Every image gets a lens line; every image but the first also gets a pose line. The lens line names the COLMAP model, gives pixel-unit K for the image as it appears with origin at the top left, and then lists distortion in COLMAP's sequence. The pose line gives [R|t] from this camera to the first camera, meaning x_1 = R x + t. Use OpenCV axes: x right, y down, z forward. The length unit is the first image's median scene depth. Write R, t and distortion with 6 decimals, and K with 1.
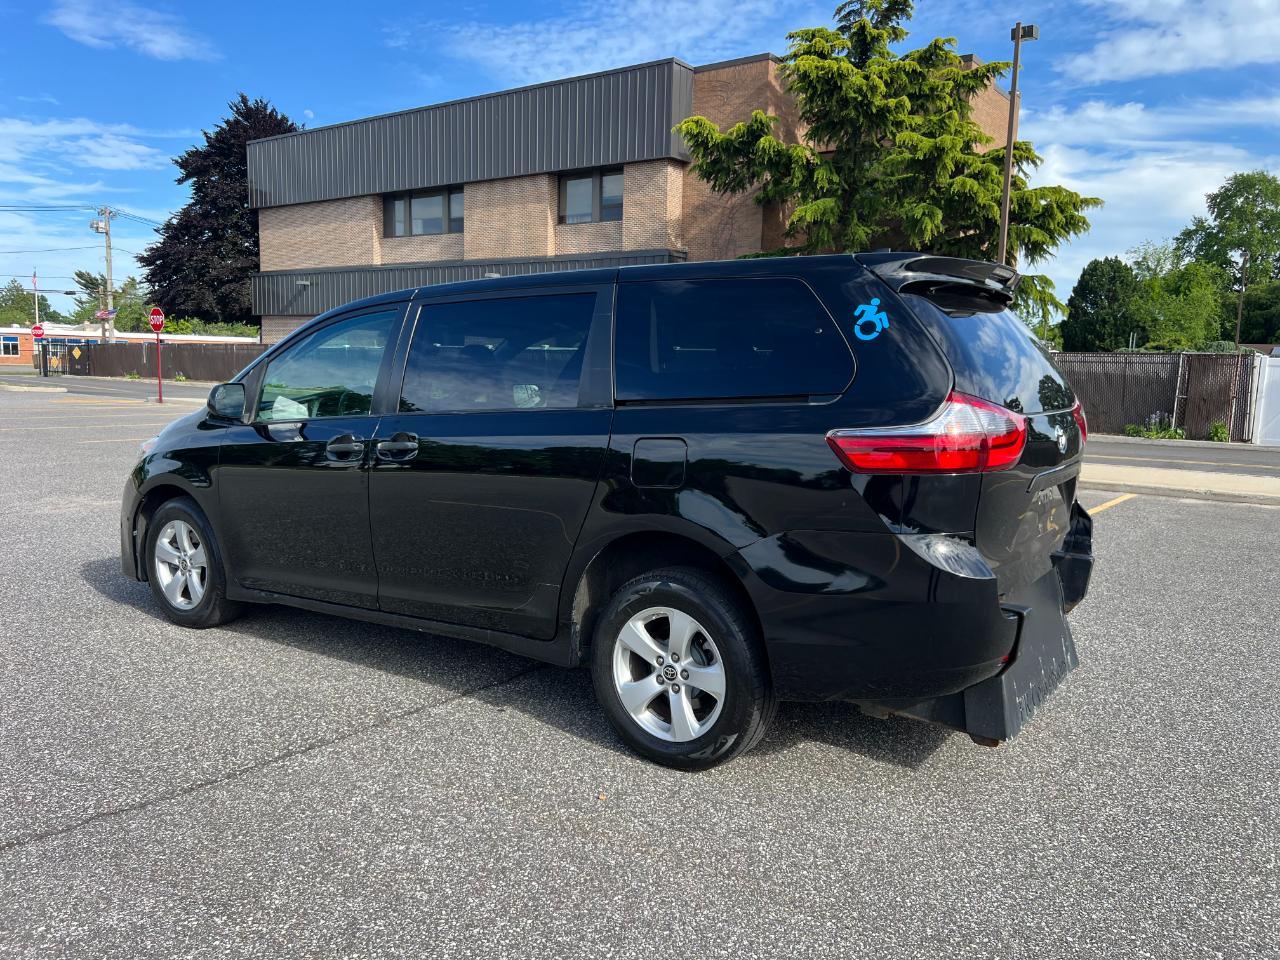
lens RADIAL K [[993.4, 0, 658.8], [0, 993.4, 501.3], [0, 0, 1]] dist [0.041499, -0.037077]
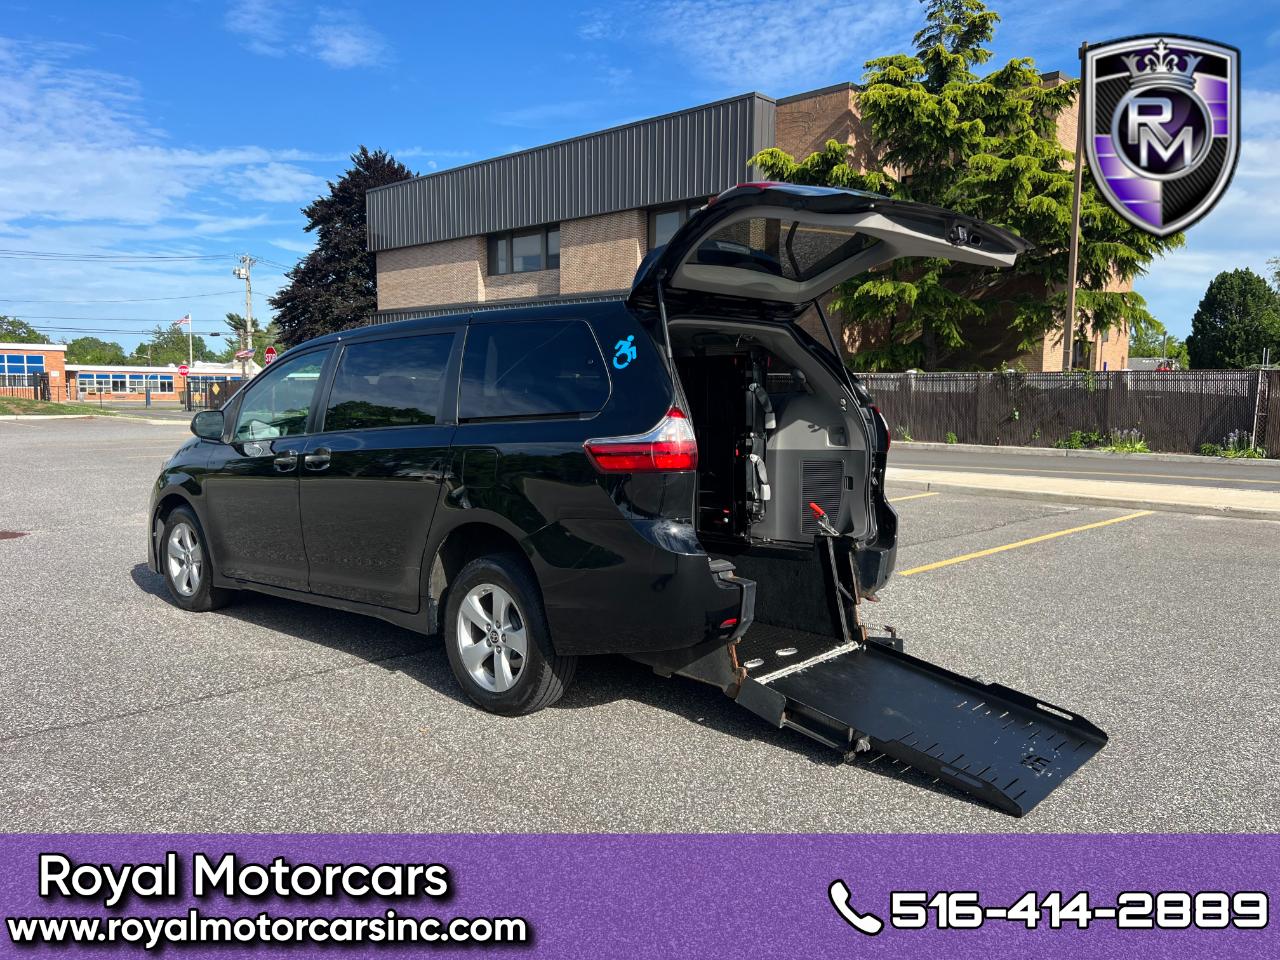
lens RADIAL K [[989.5, 0, 648.4], [0, 989.5, 508.9], [0, 0, 1]] dist [0.050202, -0.058745]
pose [[0.991691, -0.001536, -0.128630, 0.040760], [-0.000852, 0.999828, -0.018507, 0.003916], [0.128636, 0.018462, 0.991520, -0.023626]]
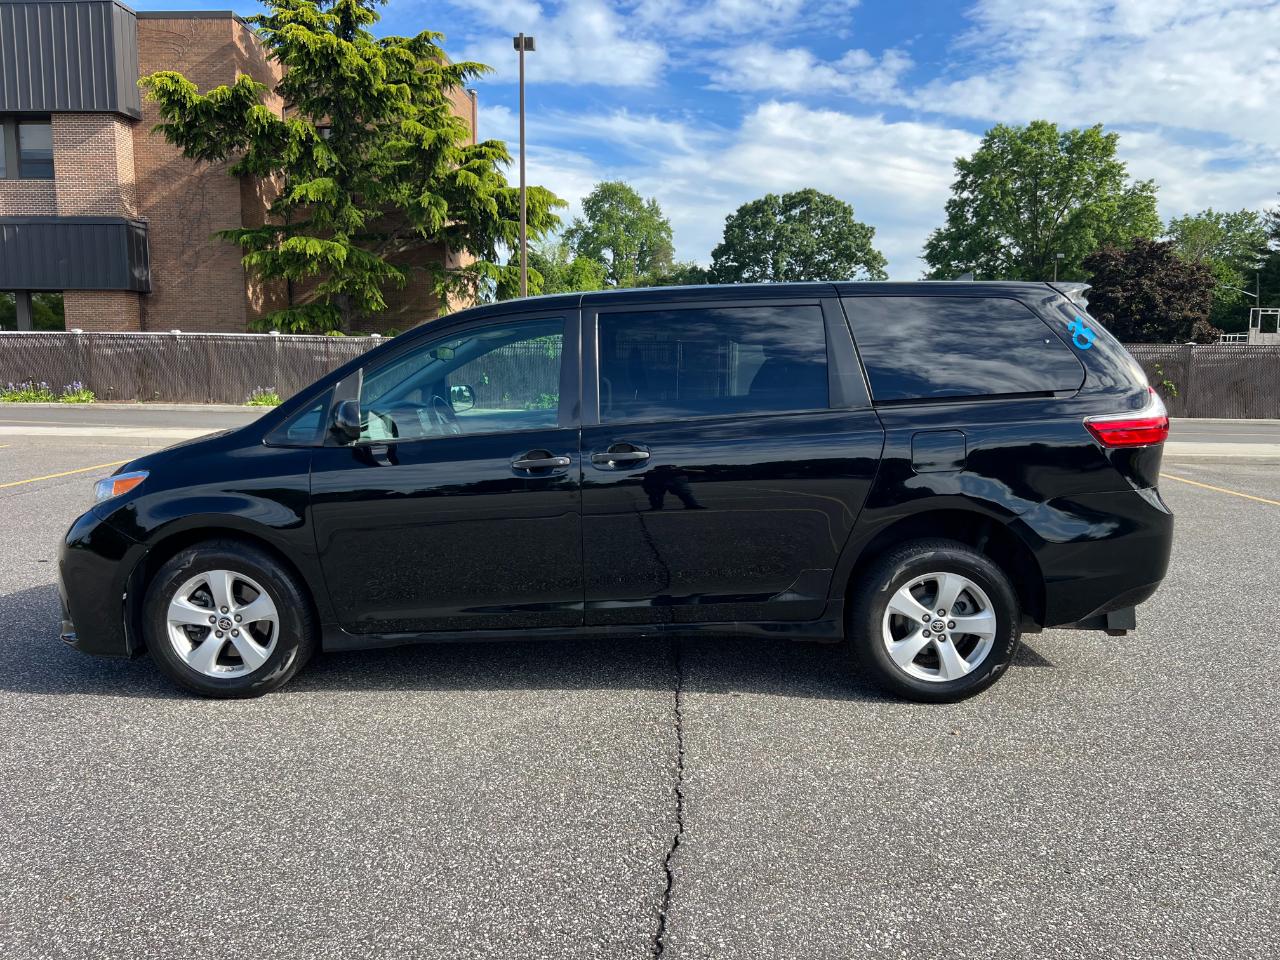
lens RADIAL K [[989.5, 0, 648.4], [0, 989.5, 508.9], [0, 0, 1]] dist [0.050202, -0.058745]
pose [[0.843697, -0.089625, 0.529286, -0.103551], [0.076354, 0.995975, 0.046940, -0.006208], [-0.531363, 0.000810, 0.847144, 0.017387]]
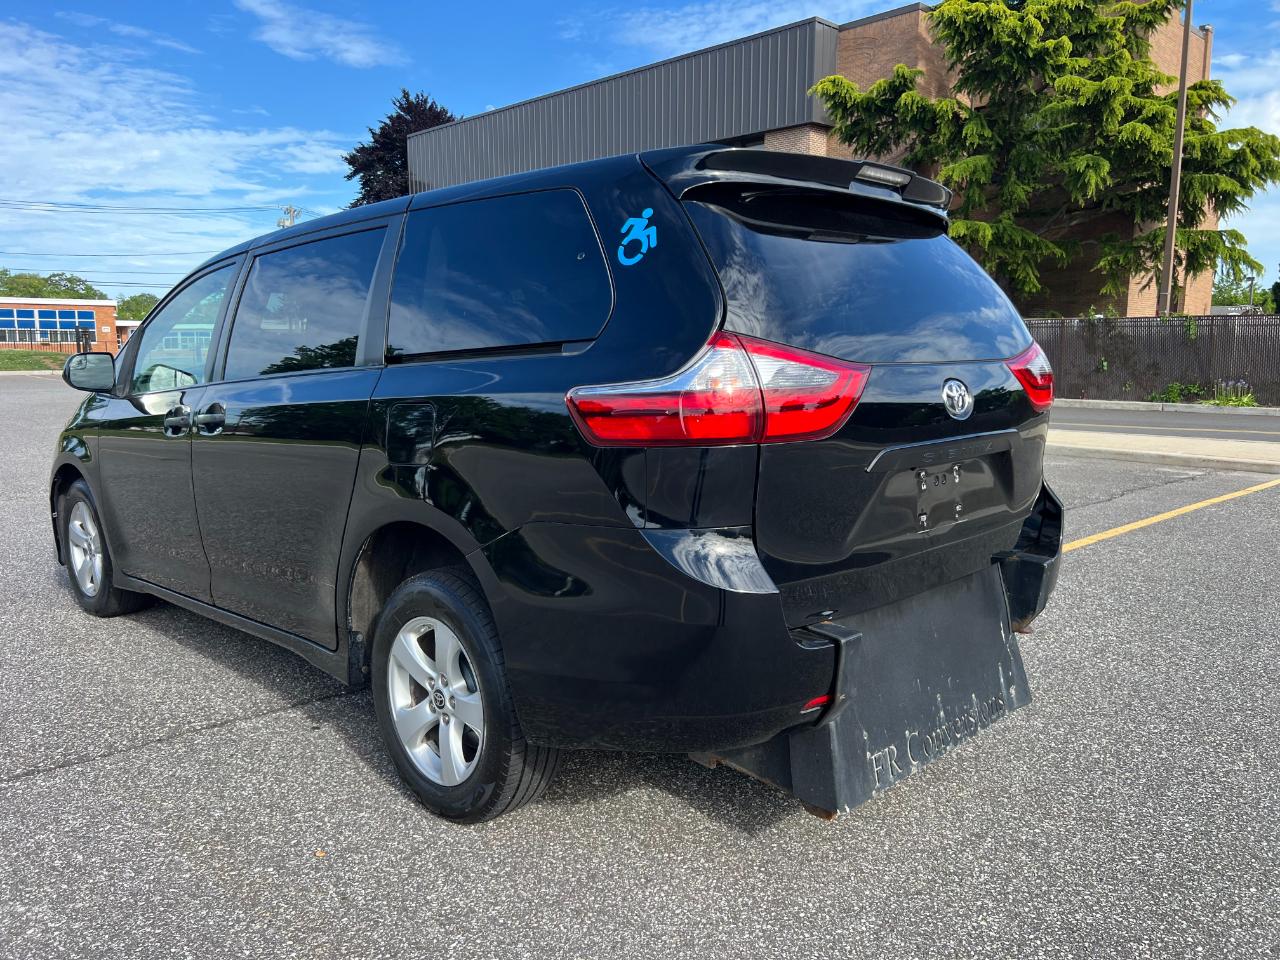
lens RADIAL K [[989.5, 0, 648.4], [0, 989.5, 508.9], [0, 0, 1]] dist [0.050202, -0.058745]
pose [[0.983691, 0.007887, -0.179696, 0.035756], [-0.003177, 0.999644, 0.026485, -0.000180], [0.179840, -0.025482, 0.983366, 0.028071]]
